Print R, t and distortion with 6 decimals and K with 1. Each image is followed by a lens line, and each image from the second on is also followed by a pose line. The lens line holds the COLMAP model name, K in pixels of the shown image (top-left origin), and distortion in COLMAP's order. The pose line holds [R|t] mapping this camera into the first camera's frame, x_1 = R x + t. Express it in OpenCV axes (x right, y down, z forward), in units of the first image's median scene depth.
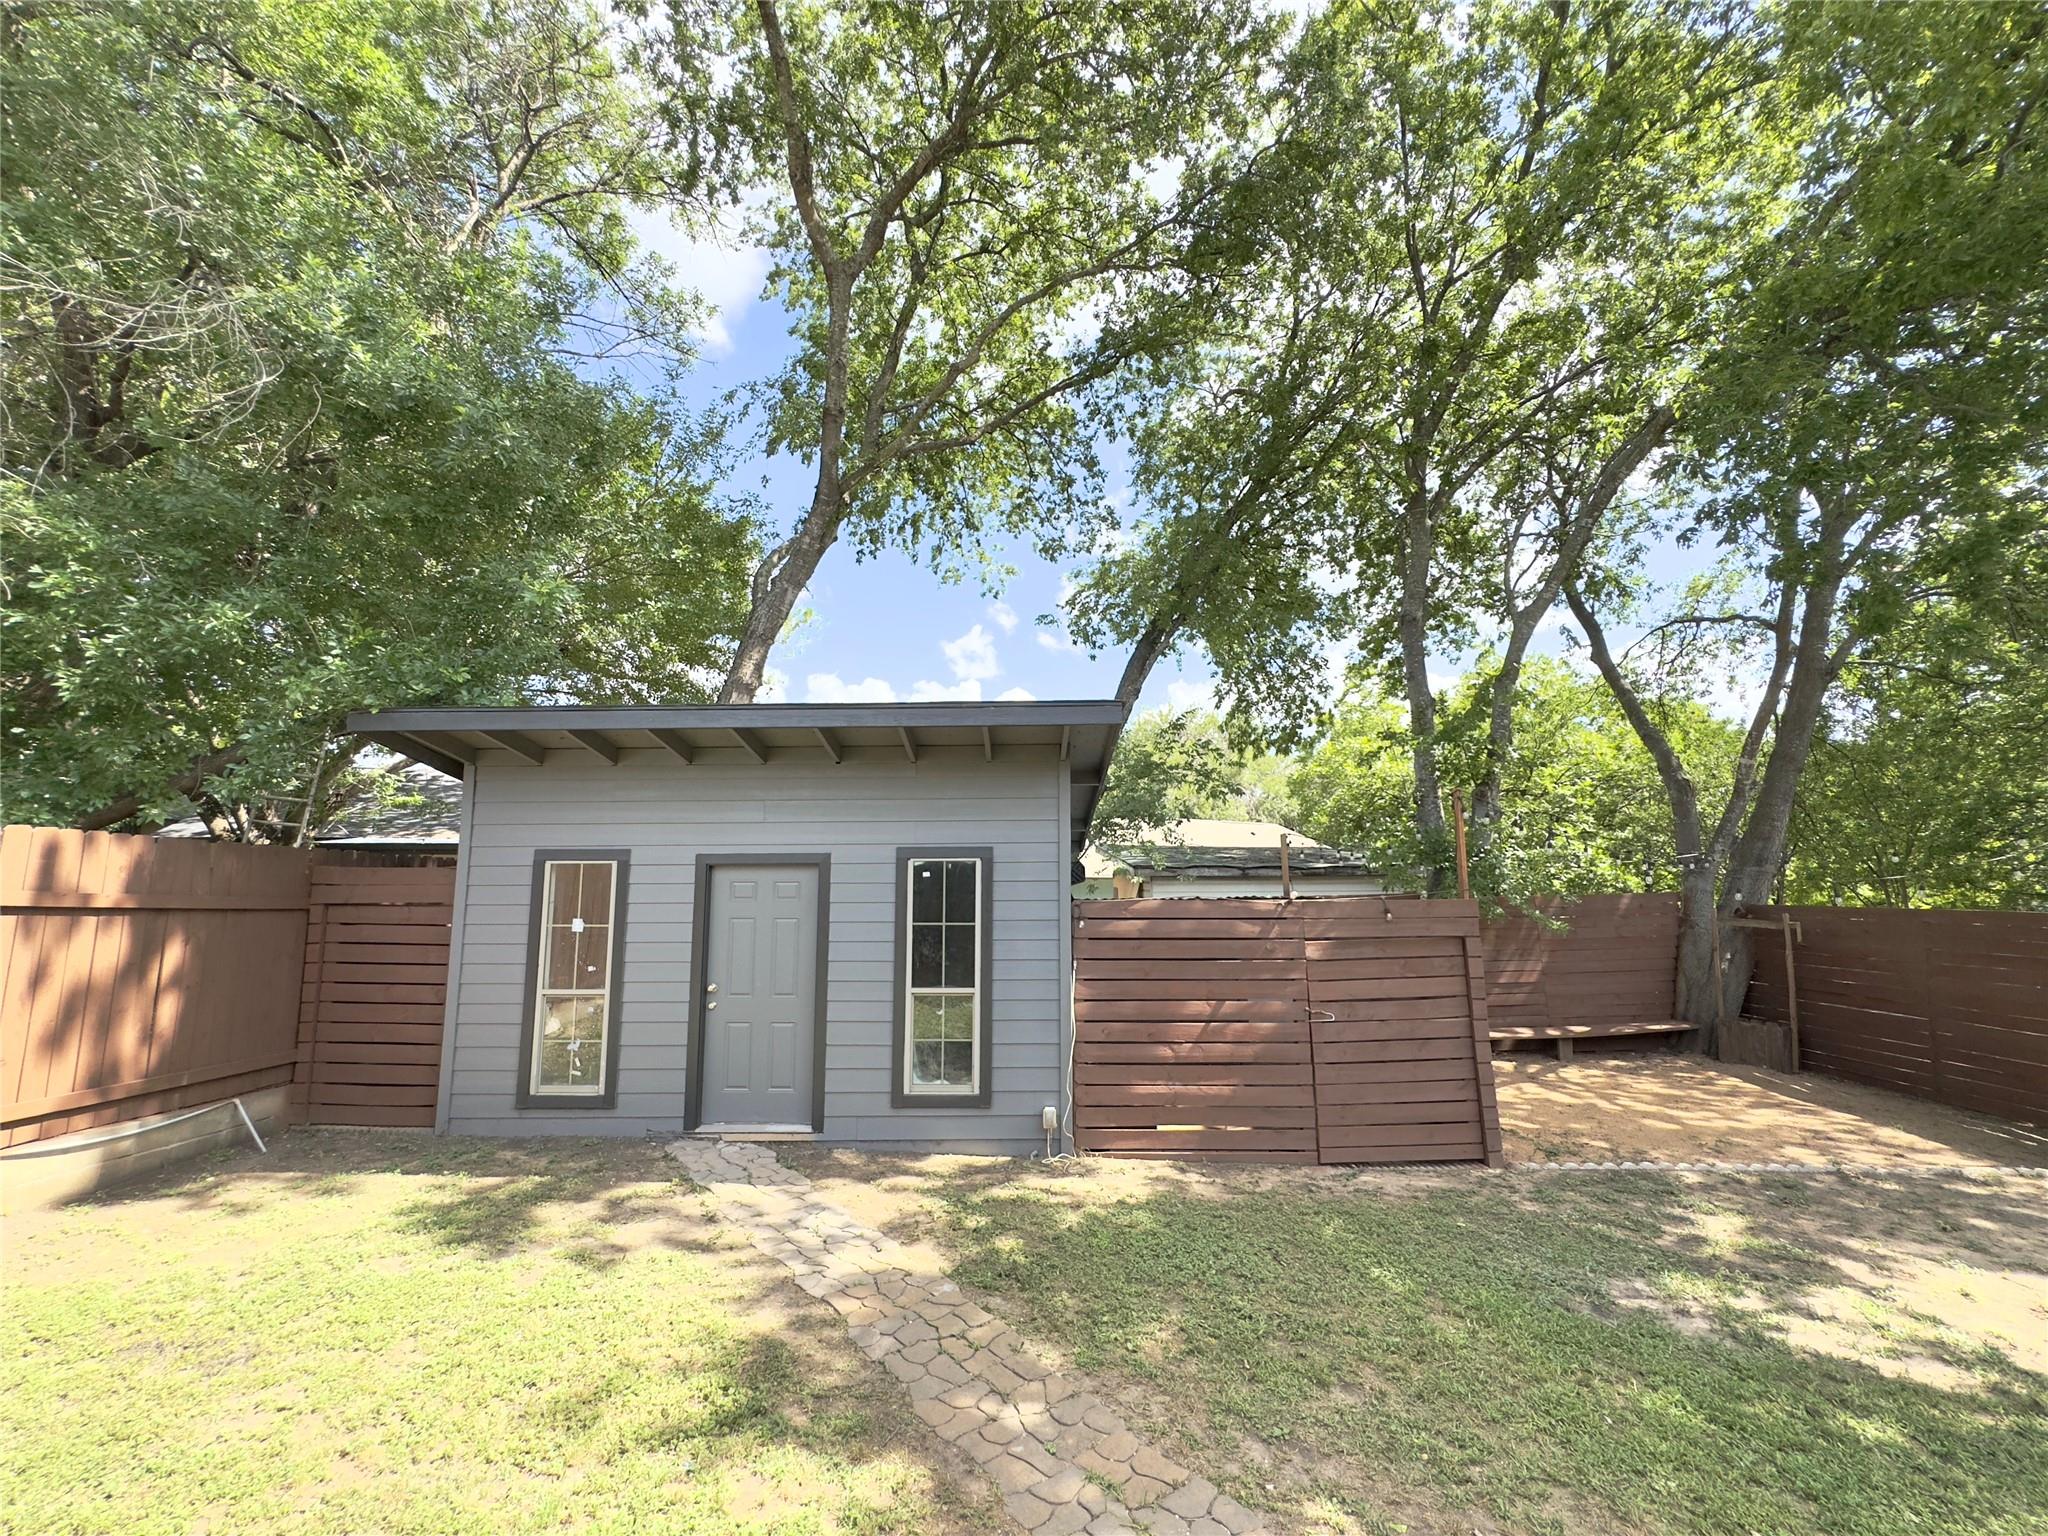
lens RADIAL K [[824.0, 0, 1024.0], [0, 824.0, 768.0], [0, 0, 1]] dist [-0.000341, 0.000143]
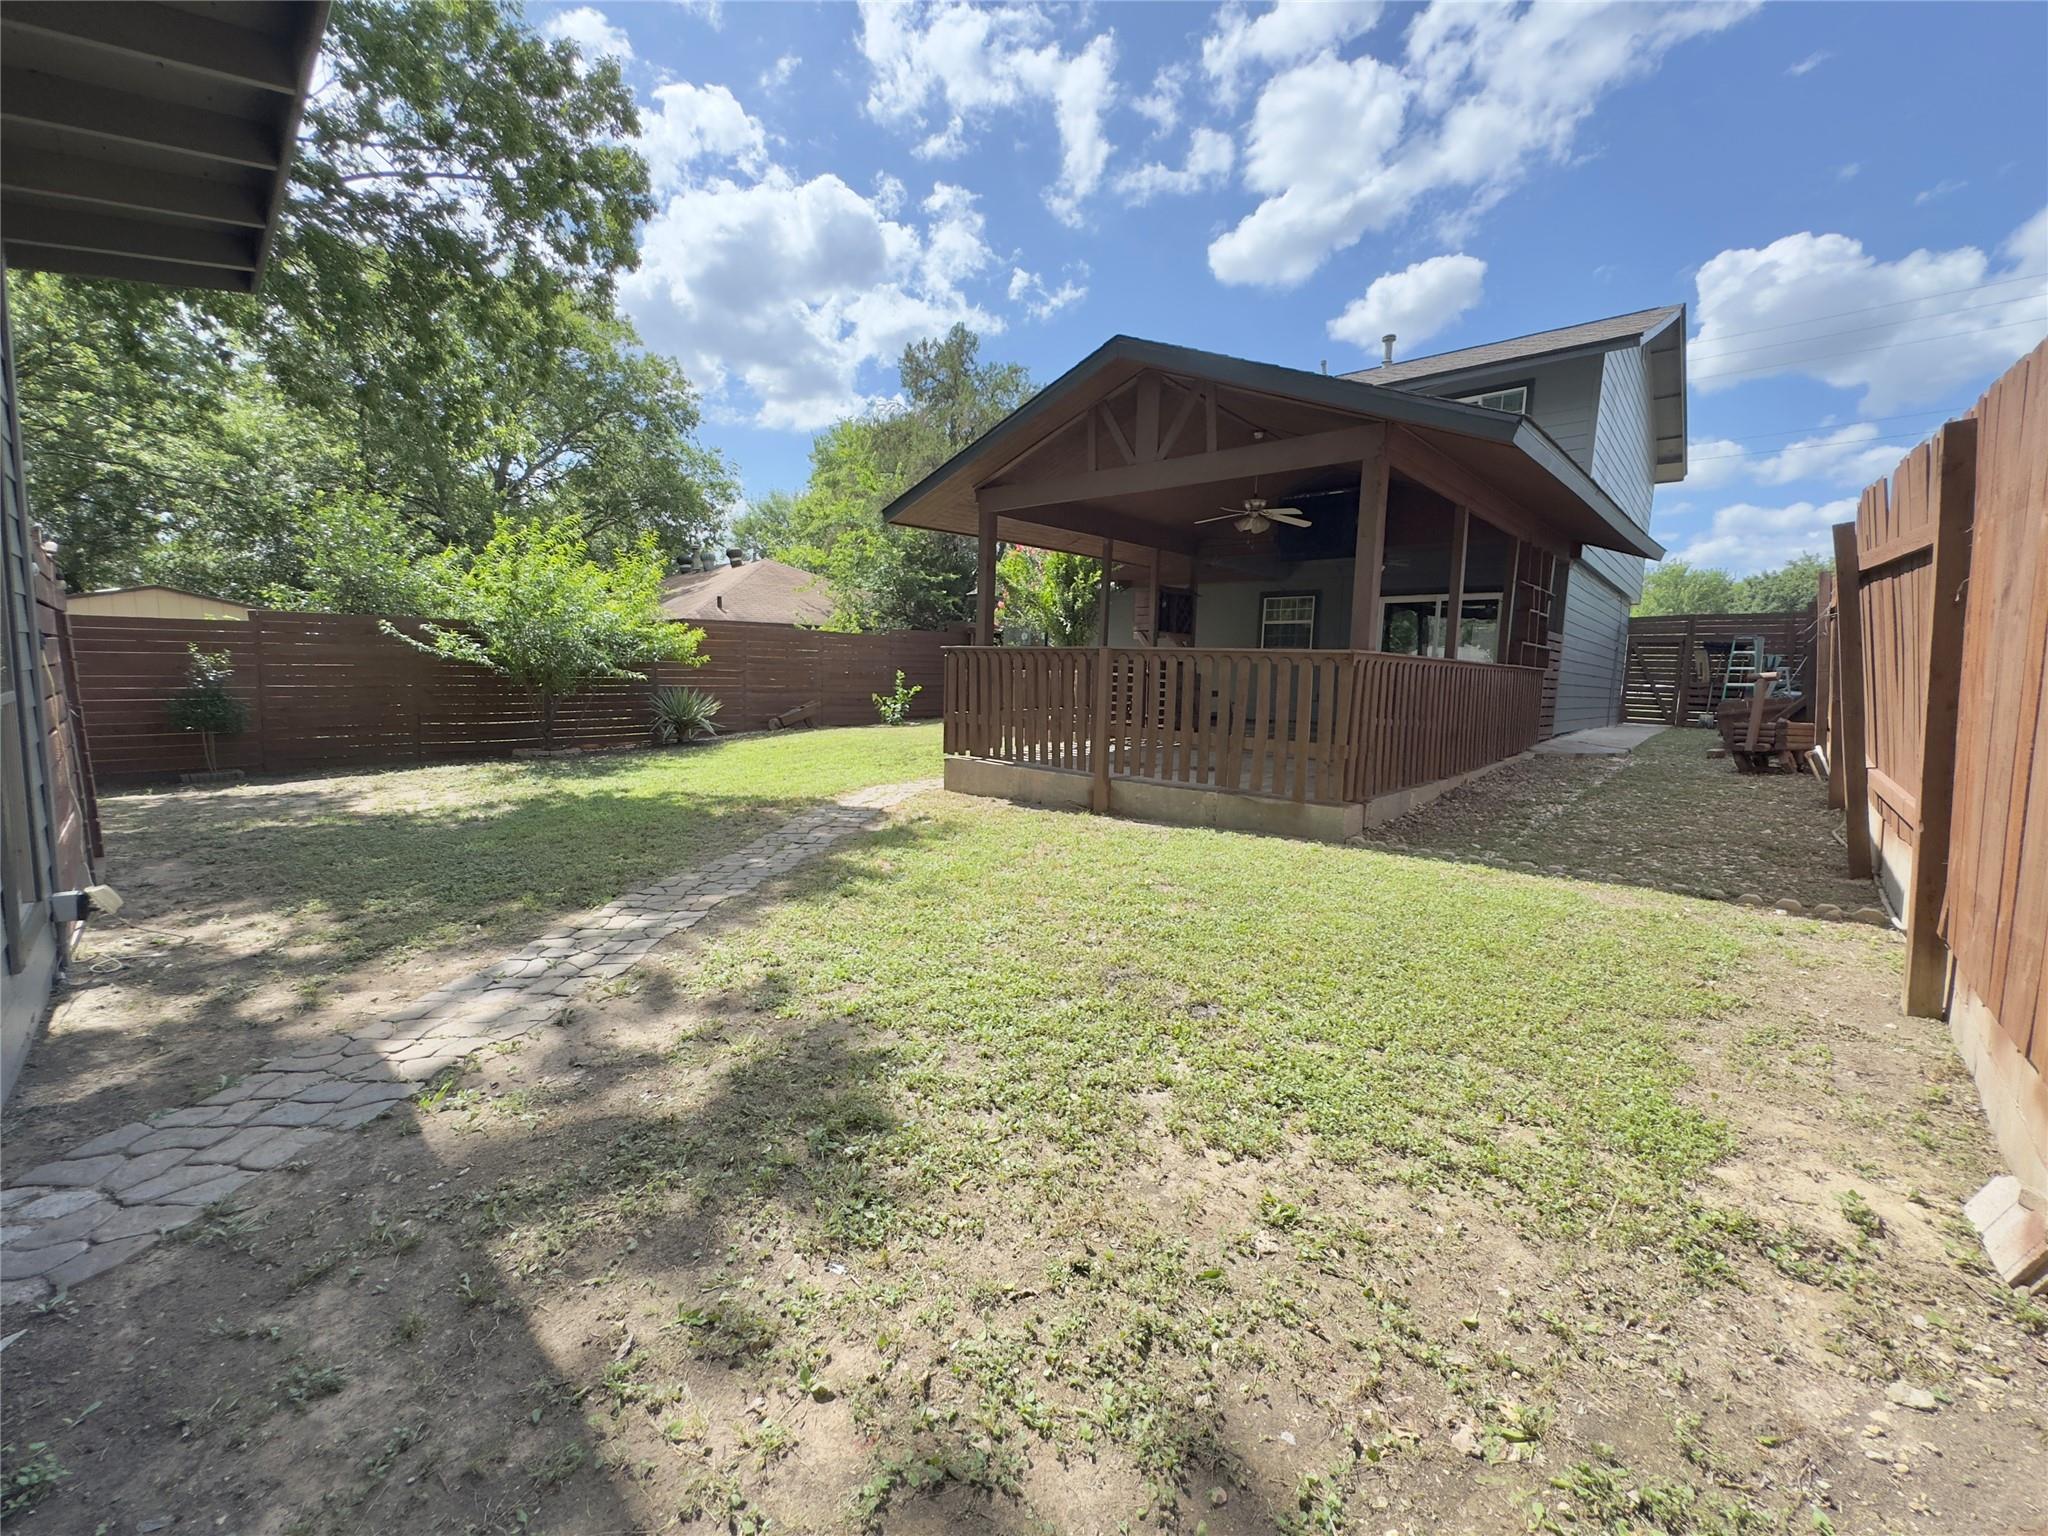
lens RADIAL K [[824.0, 0, 1024.0], [0, 824.0, 768.0], [0, 0, 1]] dist [-0.000341, 0.000143]
pose [[-0.732268, -0.095007, 0.674357, -1.028715], [-0.112665, 0.993477, 0.017627, 0.305241], [-0.671633, -0.063069, -0.738195, 1.230005]]
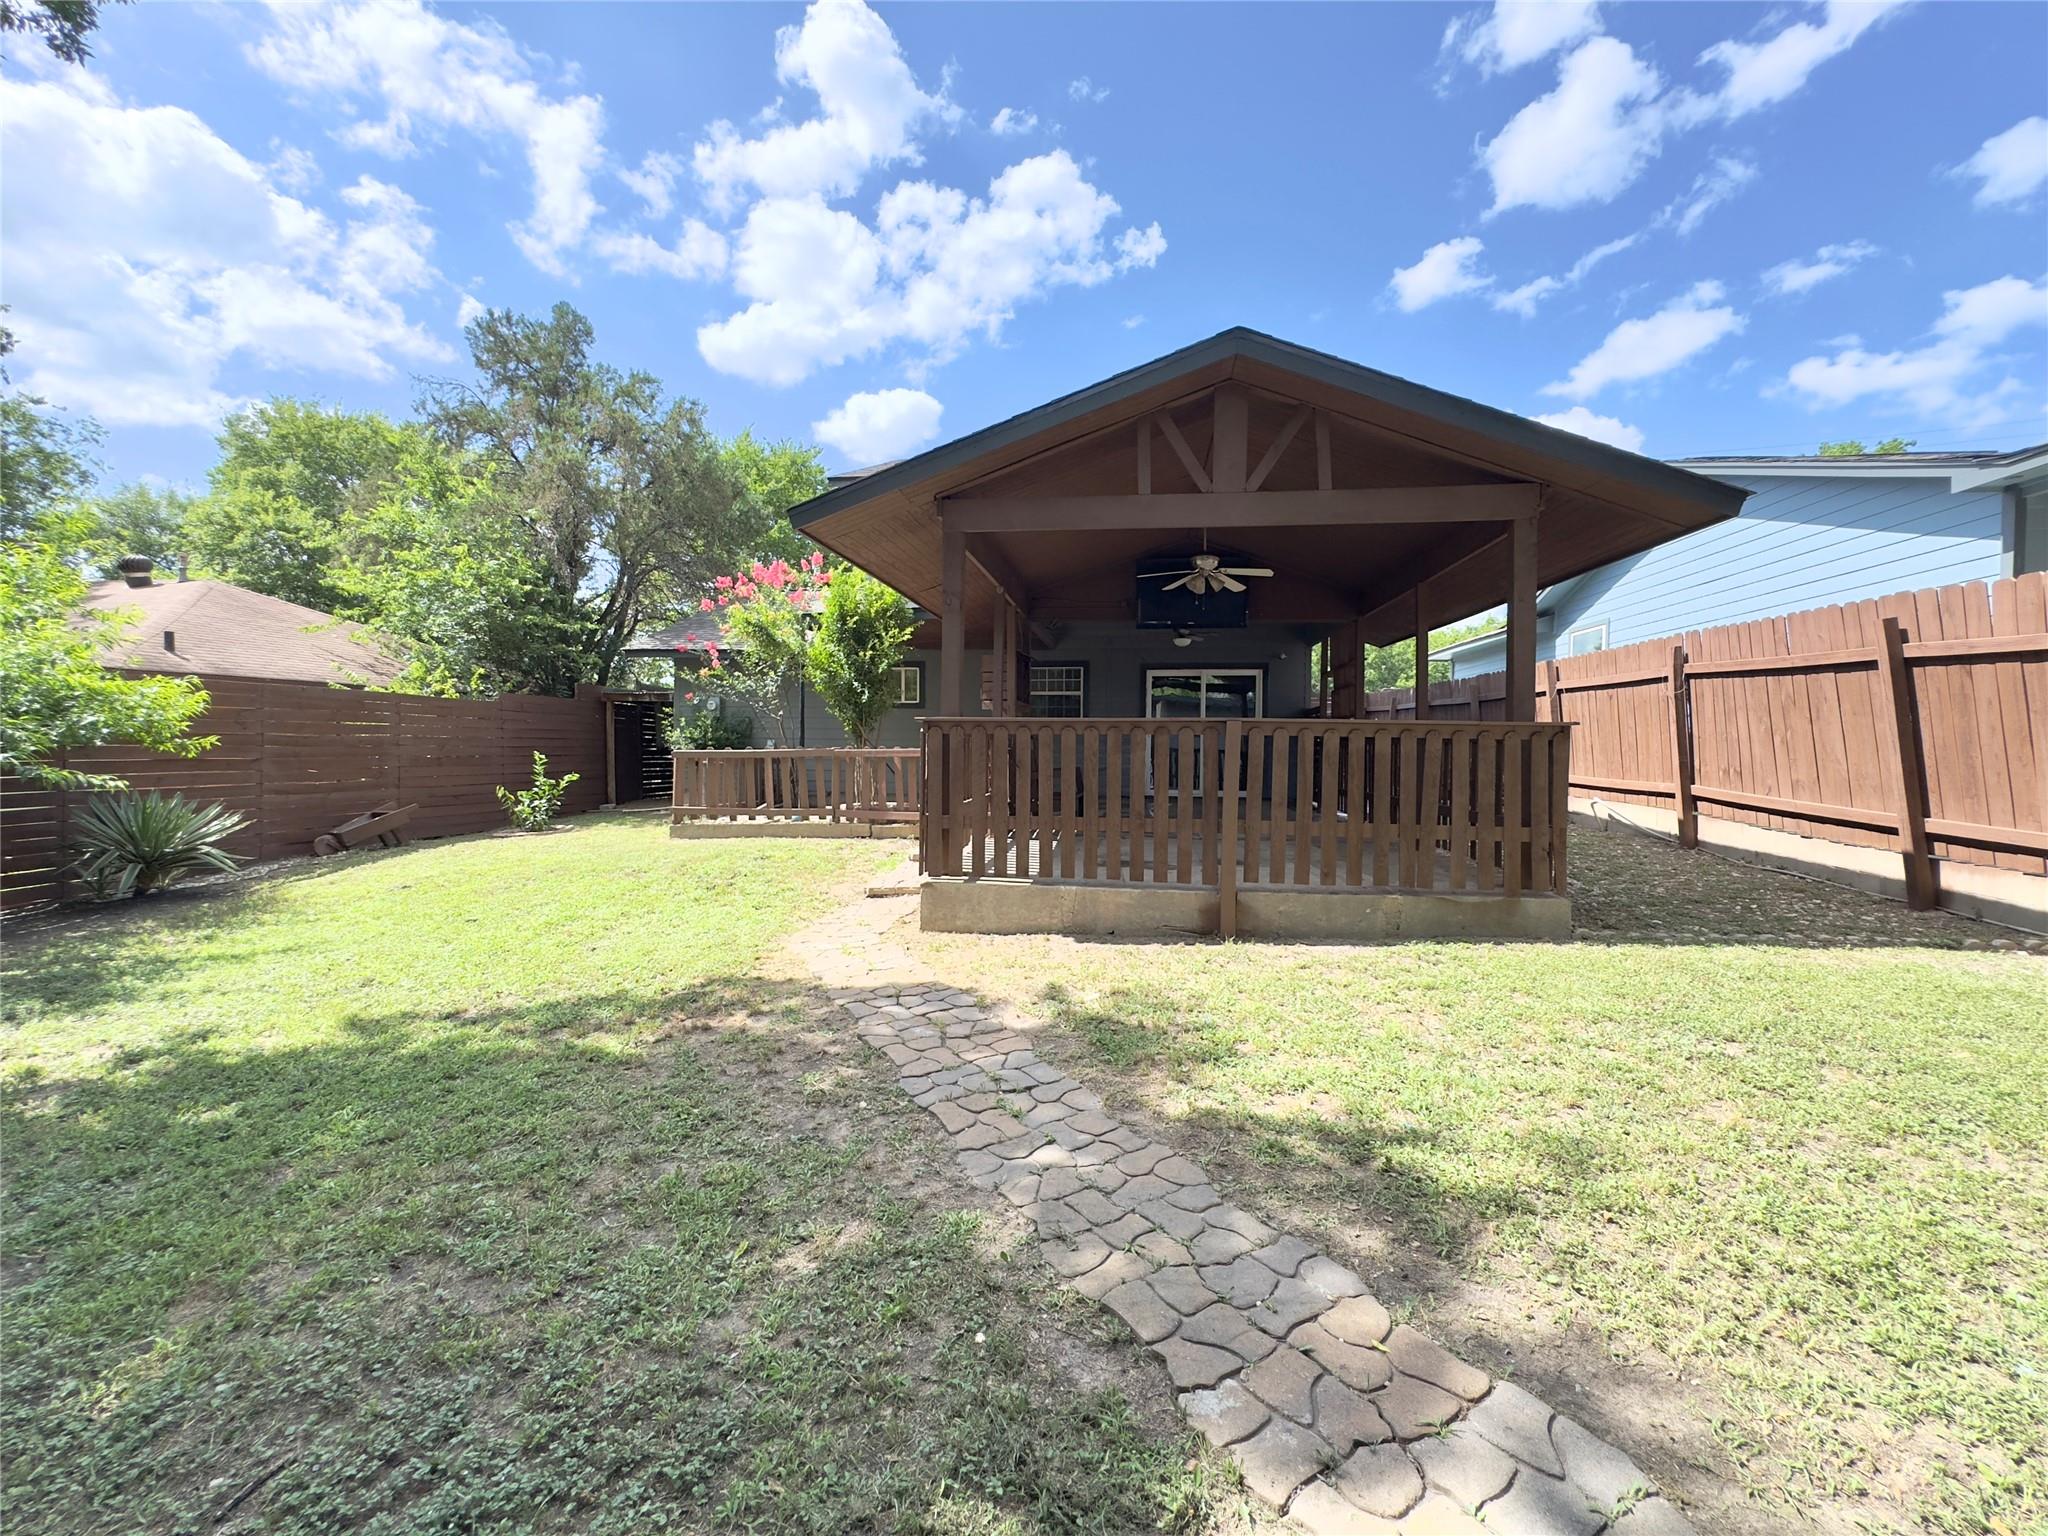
lens RADIAL K [[819.5, 0, 1014.9], [0, 819.5, 730.7], [0, 0, 1]] dist [-0.002675, -0.000211]
pose [[-0.987855, 0.001105, 0.155374, -0.071793], [-0.023674, 0.987229, -0.157540, 0.302731], [-0.153564, -0.159305, -0.975213, 1.188638]]
